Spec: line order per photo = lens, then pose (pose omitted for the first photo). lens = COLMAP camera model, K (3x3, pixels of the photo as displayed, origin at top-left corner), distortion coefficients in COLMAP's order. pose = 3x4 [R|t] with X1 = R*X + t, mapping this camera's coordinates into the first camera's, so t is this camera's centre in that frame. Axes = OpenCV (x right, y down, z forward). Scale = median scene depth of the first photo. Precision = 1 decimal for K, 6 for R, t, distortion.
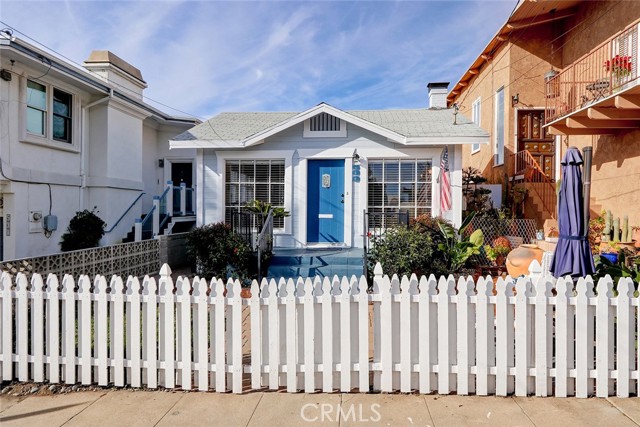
lens RADIAL K [[397.3, 0, 319.2], [0, 397.3, 214.3], [0, 0, 1]] dist [-0.008860, -0.004084]
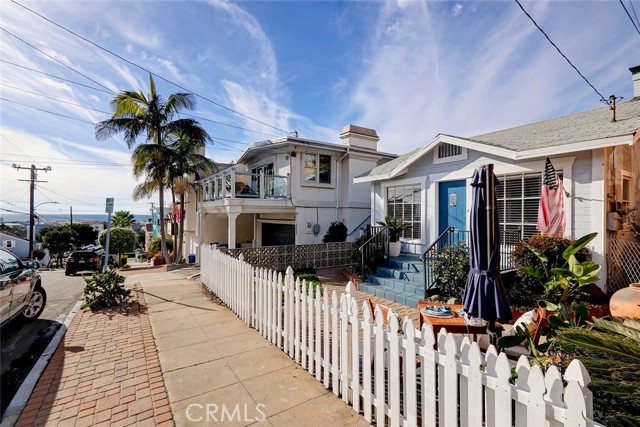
lens RADIAL K [[305.0, 0, 324.0], [0, 305.0, 214.4], [0, 0, 1]] dist [0.000891, -0.001868]
pose [[0.606845, -0.004007, -0.794810, 0.491489], [-0.006850, 0.999924, -0.010272, -0.030456], [0.794790, 0.011678, 0.606772, 0.174673]]
